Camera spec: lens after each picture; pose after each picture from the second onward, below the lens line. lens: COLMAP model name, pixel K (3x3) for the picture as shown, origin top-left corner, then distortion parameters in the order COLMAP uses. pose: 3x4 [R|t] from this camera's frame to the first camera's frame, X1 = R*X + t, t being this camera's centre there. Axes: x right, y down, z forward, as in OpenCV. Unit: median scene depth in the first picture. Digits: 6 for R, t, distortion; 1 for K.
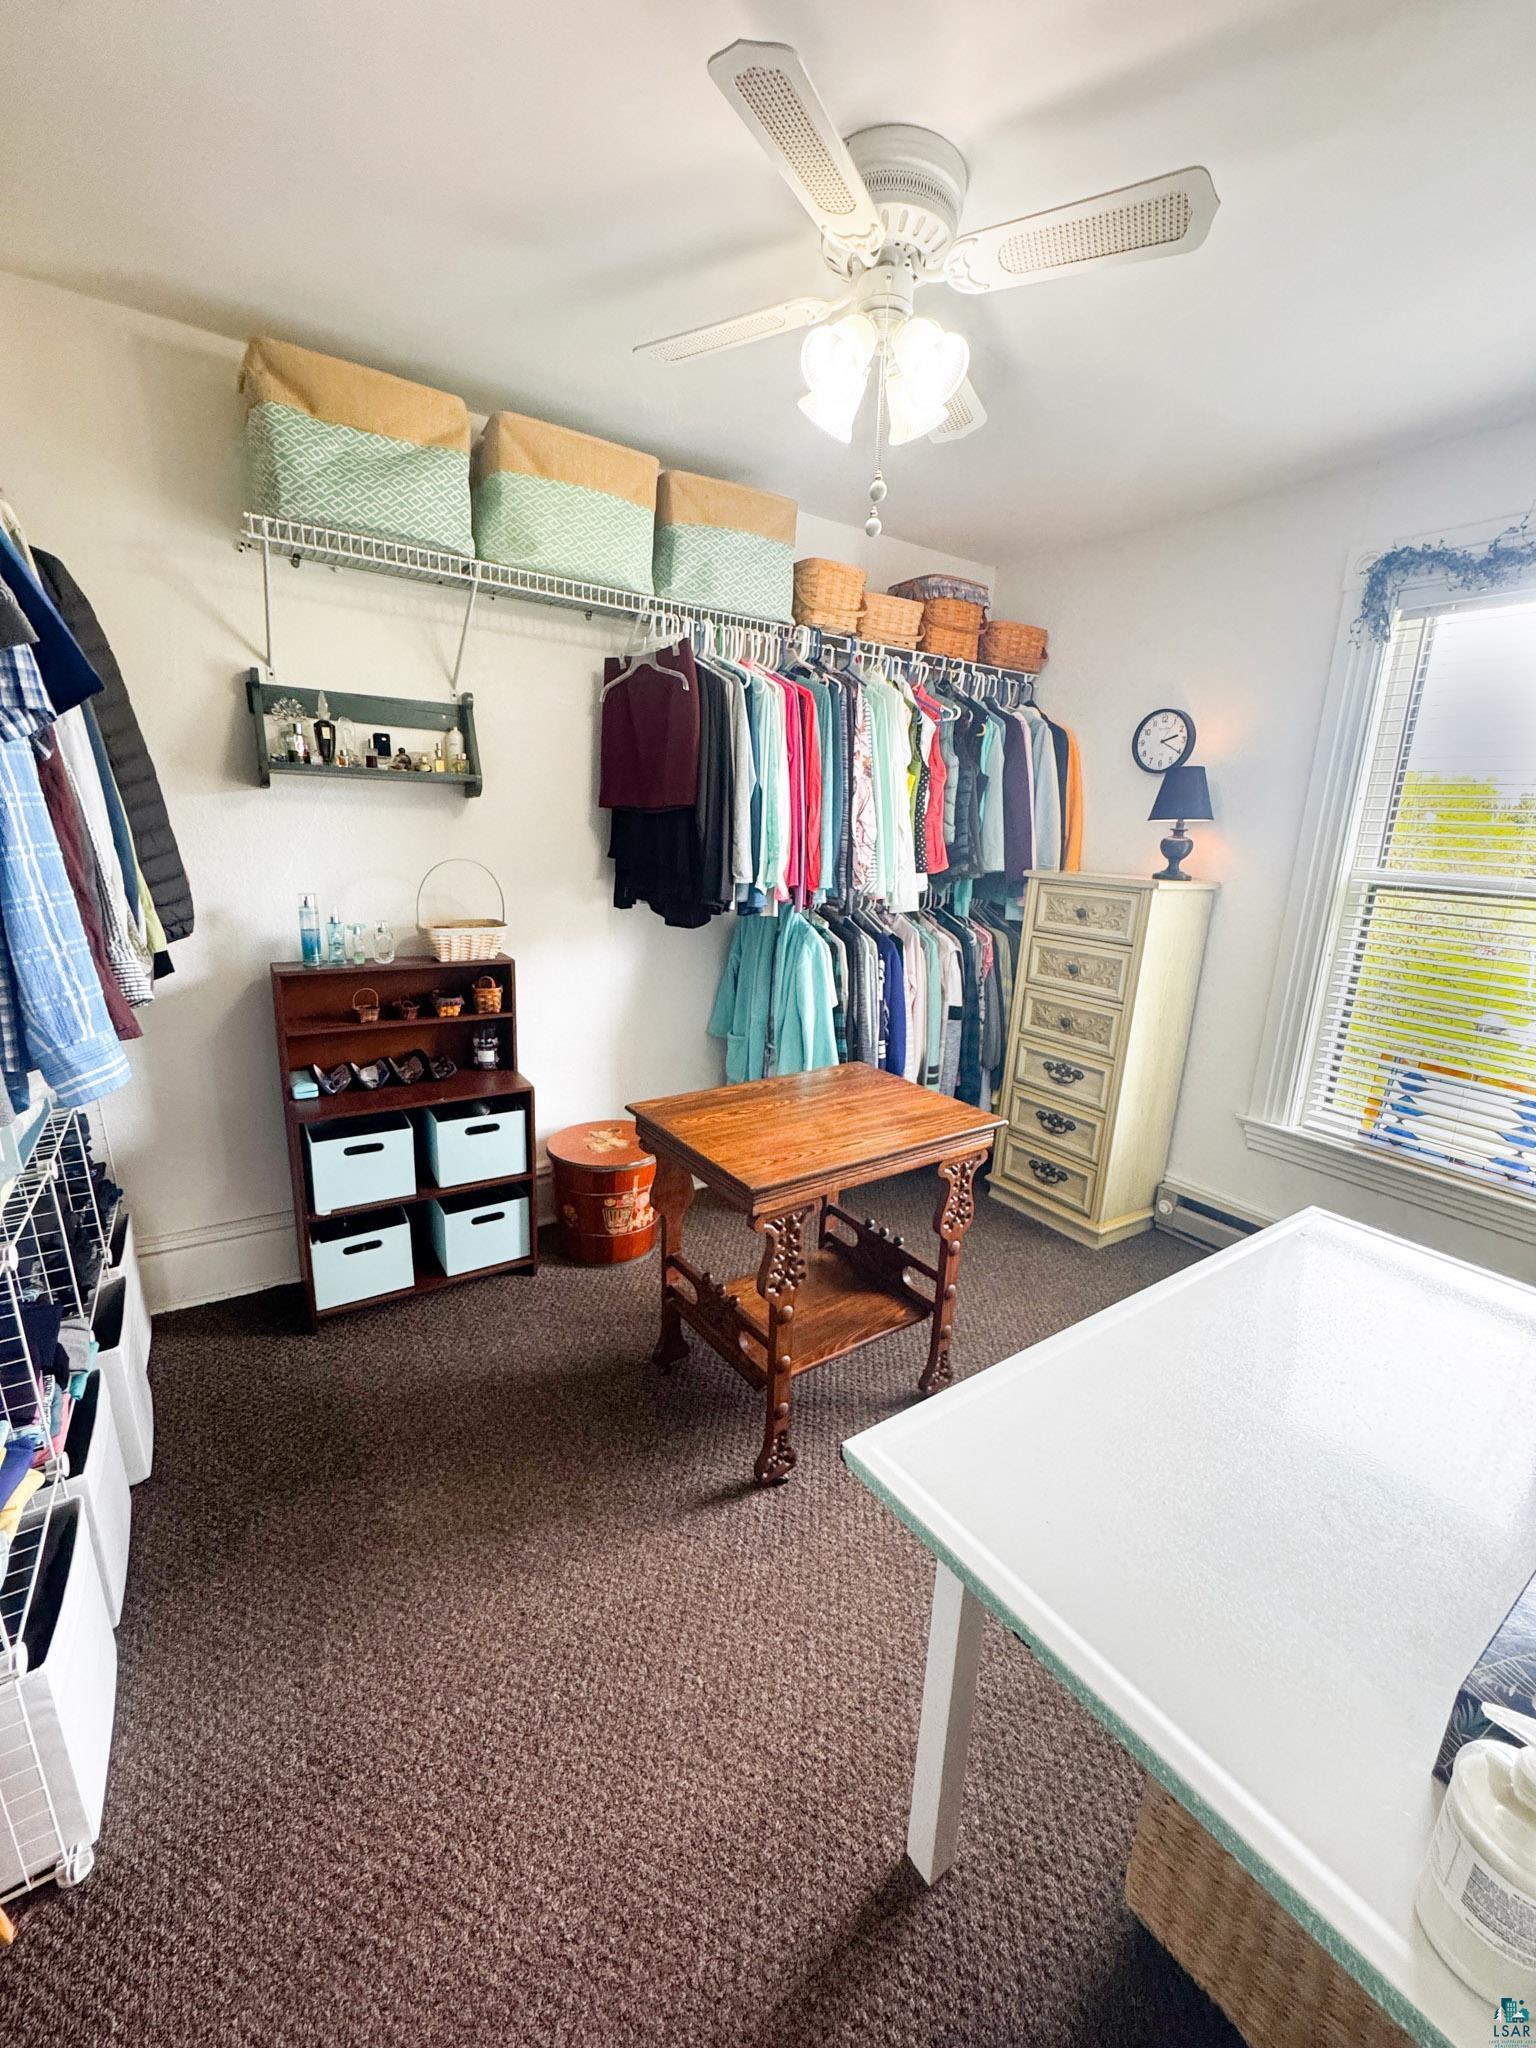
lens RADIAL K [[817.9, 0, 774.1], [0, 817.9, 1021.7], [0, 0, 1]] dist [-0.000656, -0.000510]
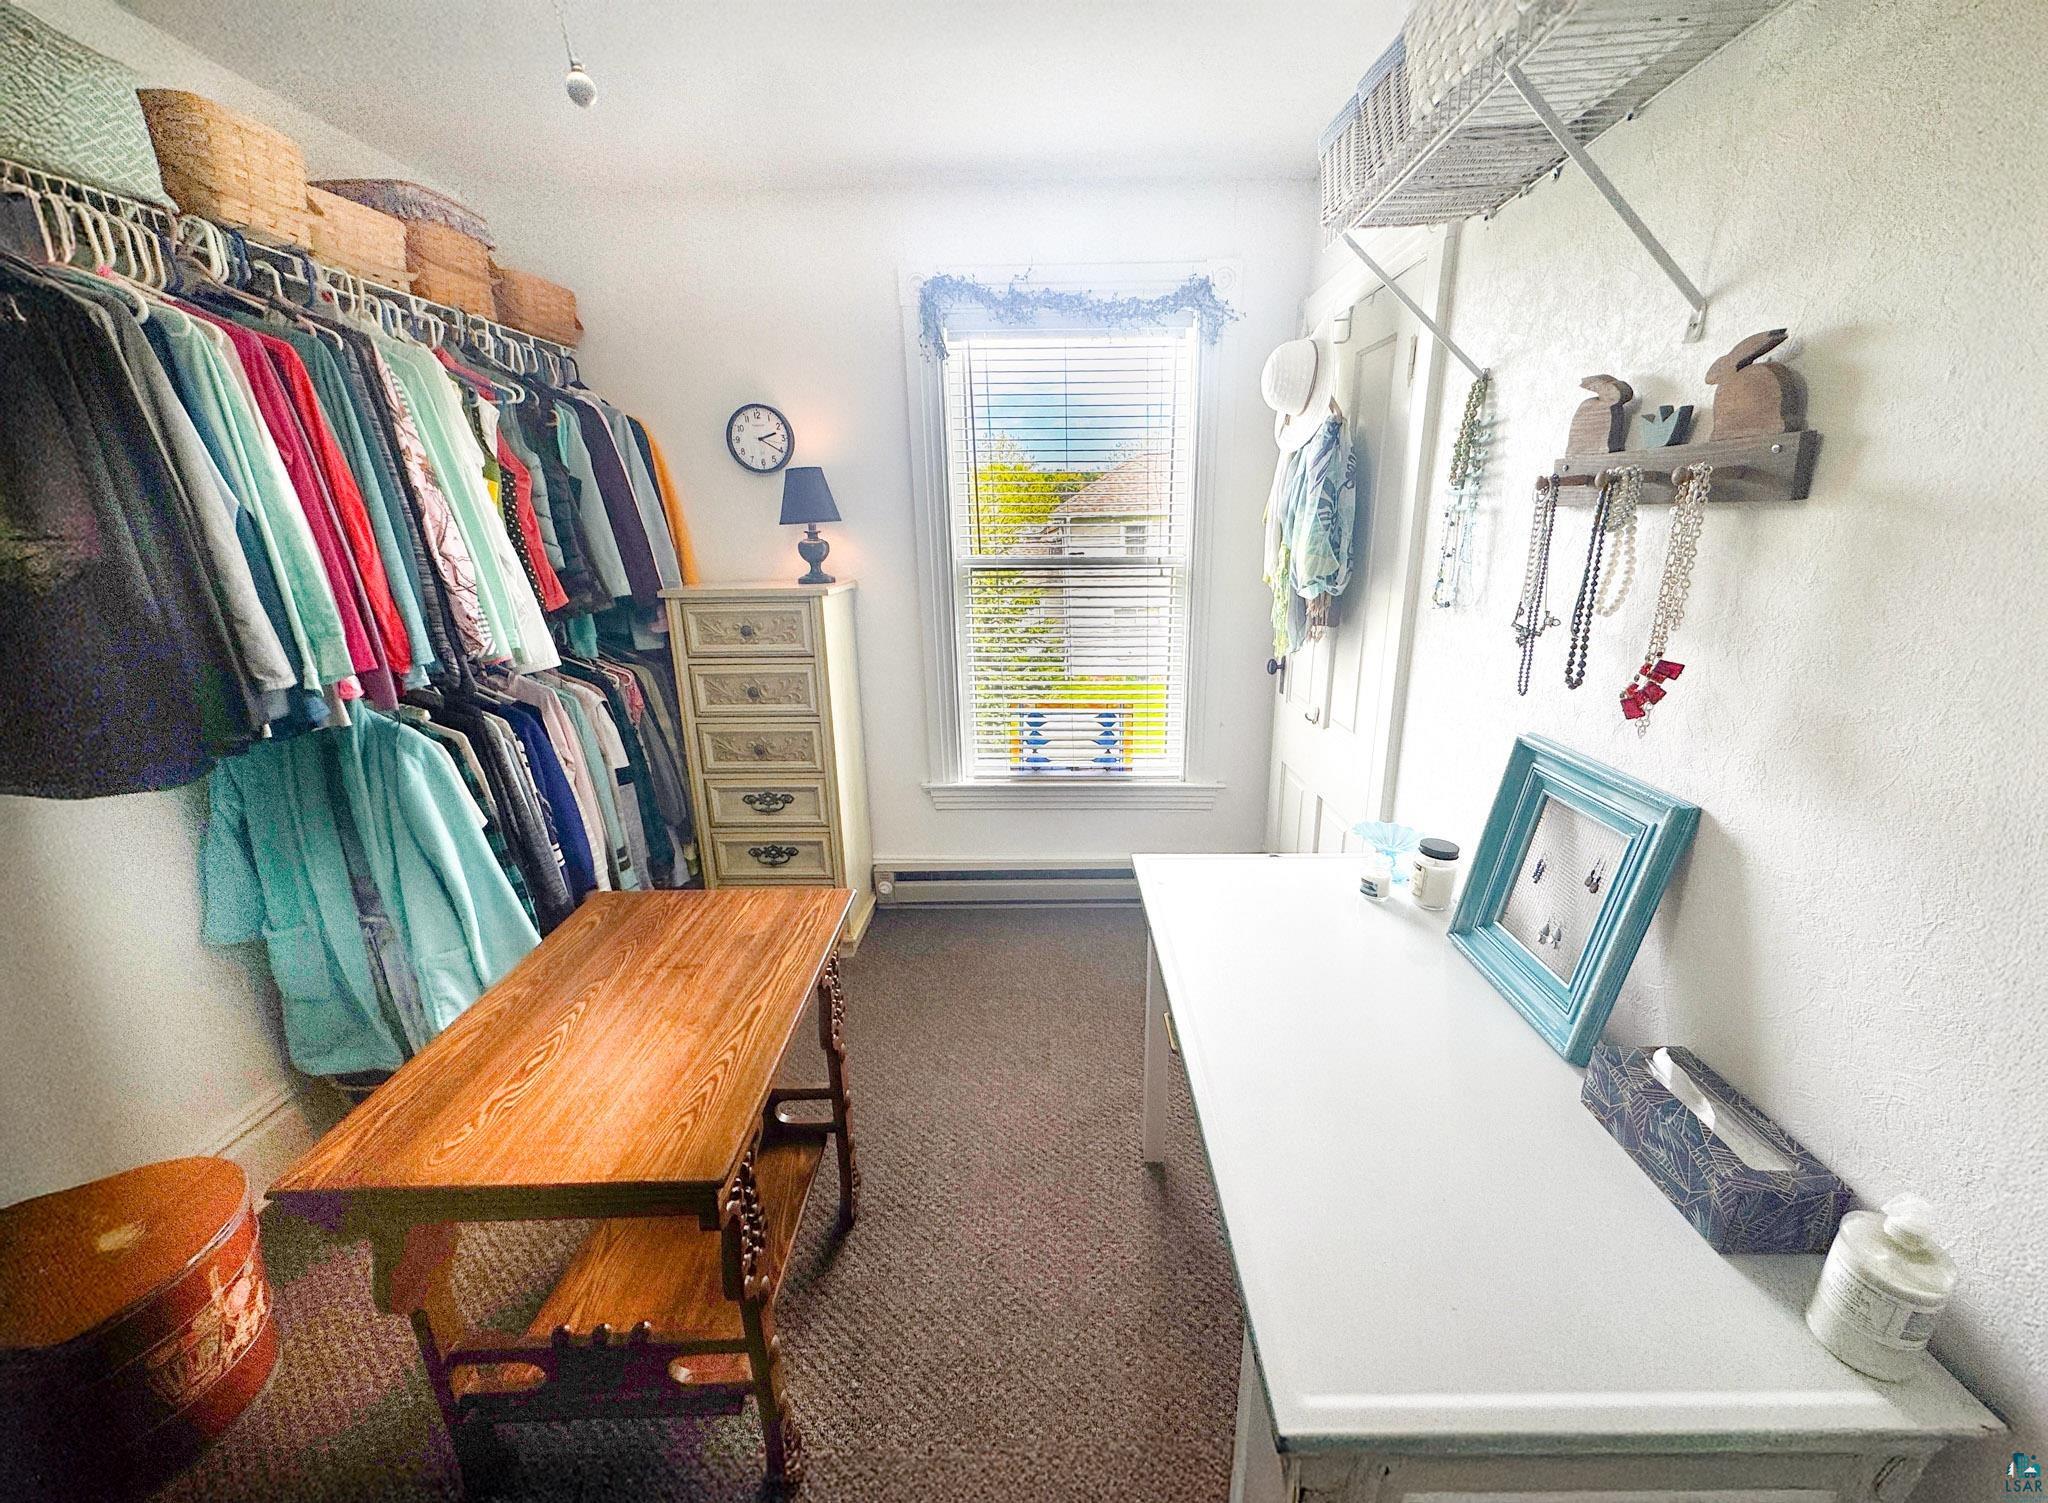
lens RADIAL K [[771.6, 0, 1035.5], [0, 771.6, 743.2], [0, 0, 1]] dist [-0.000449, 0.000144]
pose [[0.570888, -0.281494, 0.771264, -0.141105], [0.230162, 0.956591, 0.178769, -0.094075], [-0.788107, 0.075459, 0.610895, 0.233009]]
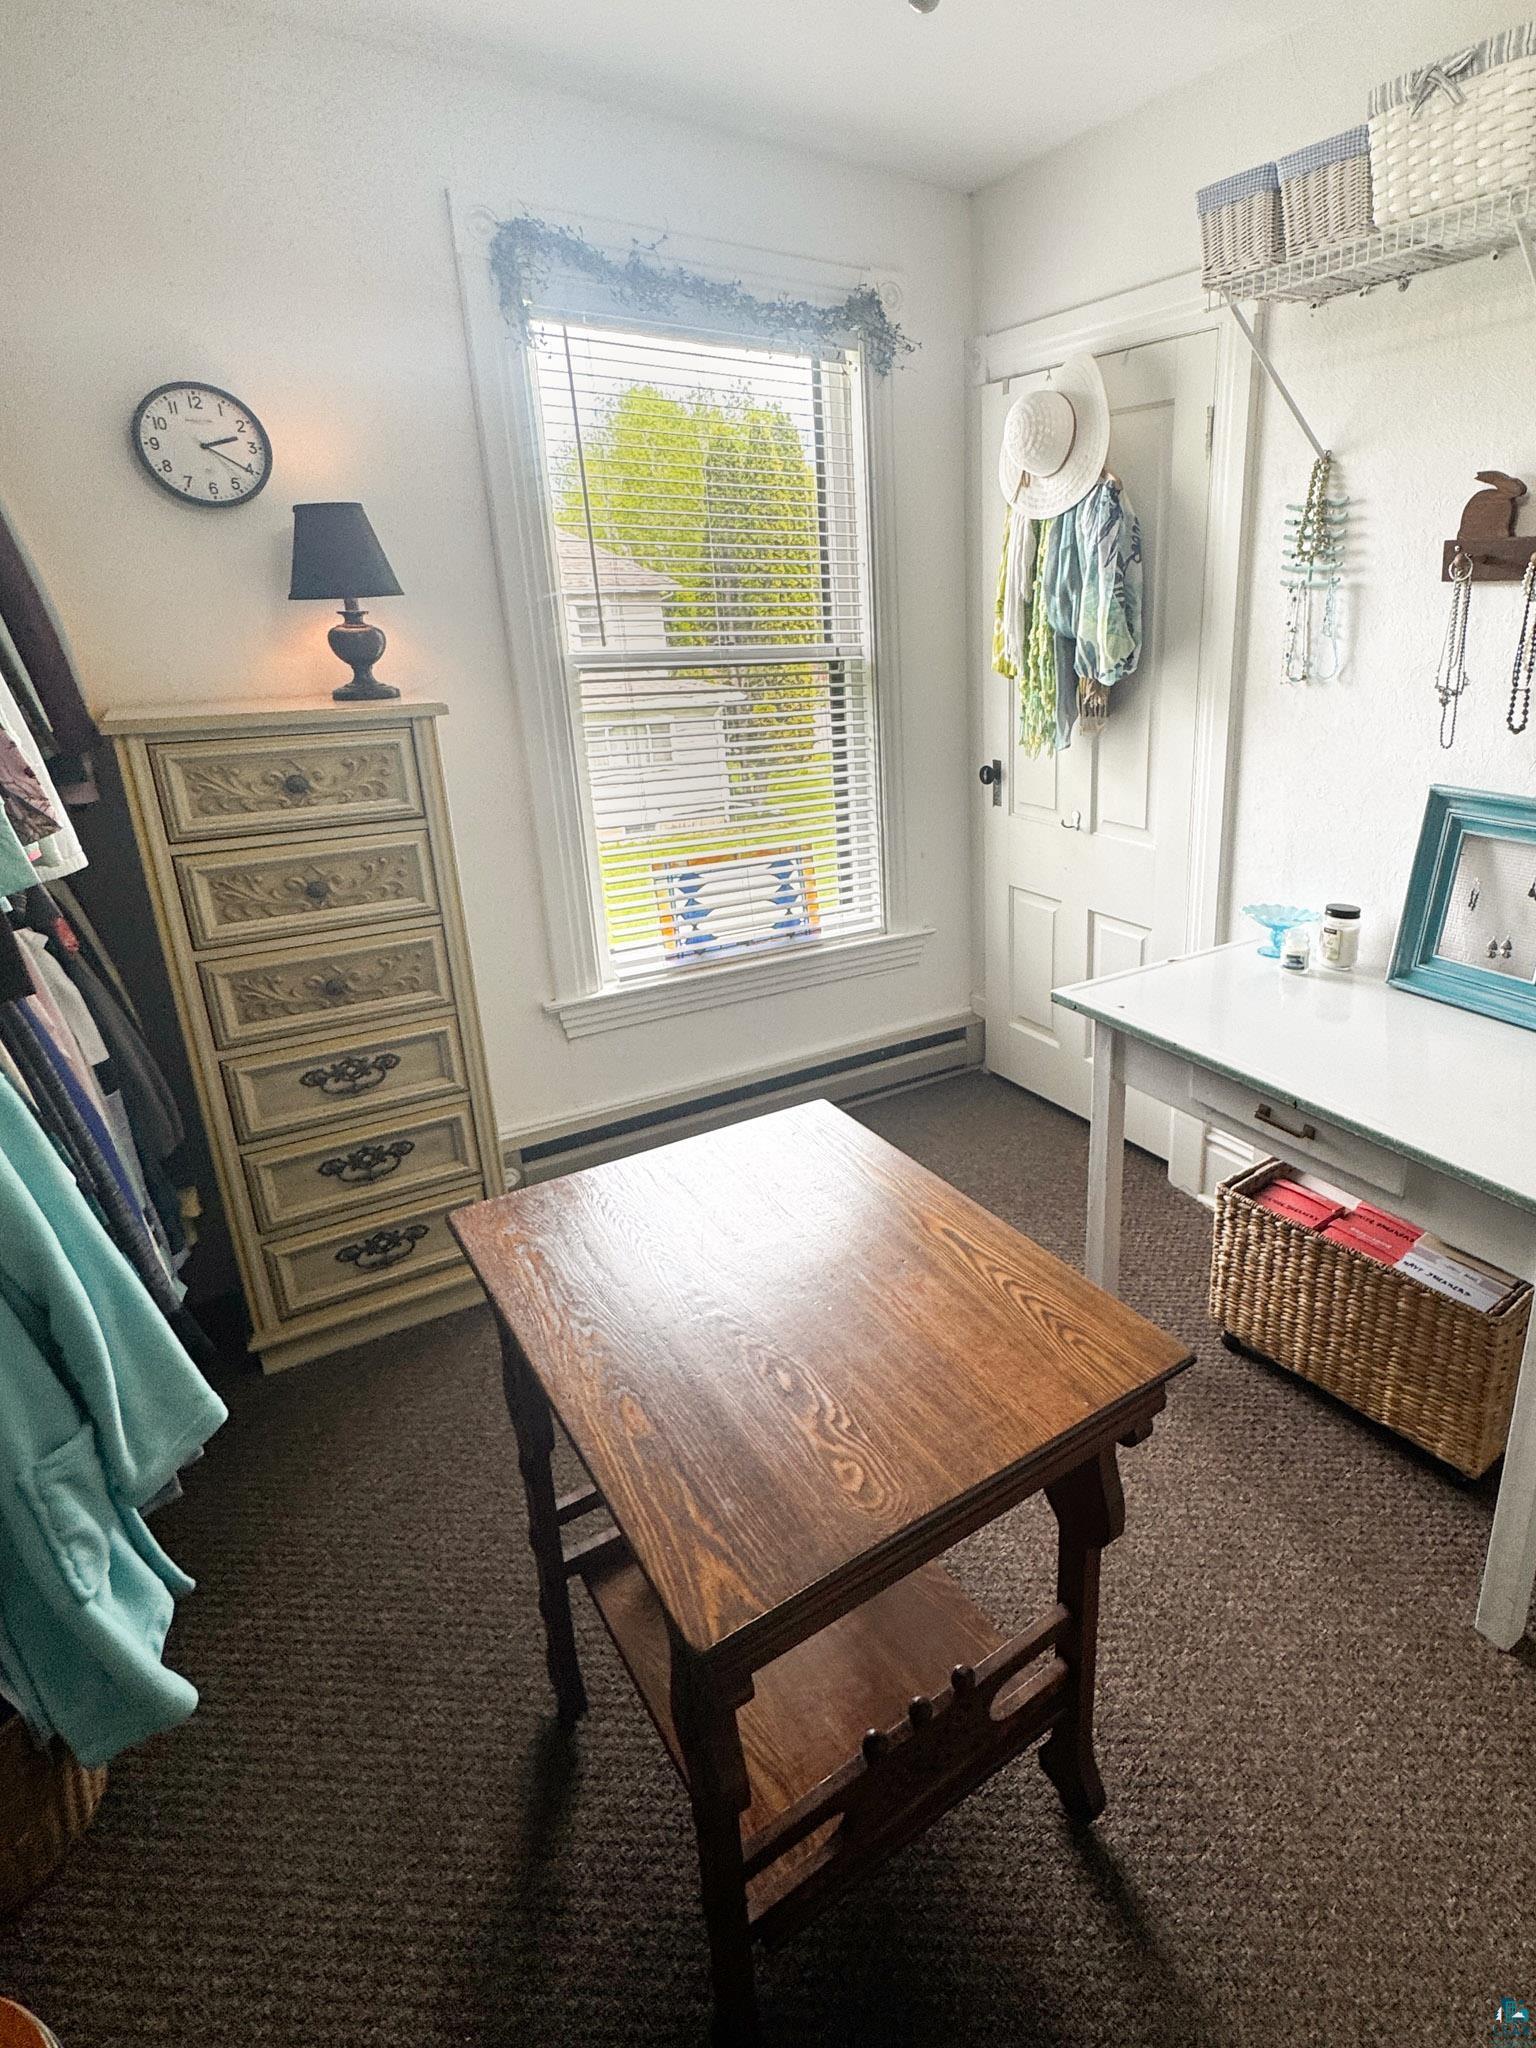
lens RADIAL K [[1091.8, 0, 964.6], [0, 1091.8, 945.4], [0, 0, 1]] dist [0.000007, -0.000706]
pose [[-0.030484, -0.345395, 0.937962, -0.334939], [0.238420, 0.908799, 0.342405, -0.178985], [-0.970684, 0.234067, 0.054646, 0.577263]]
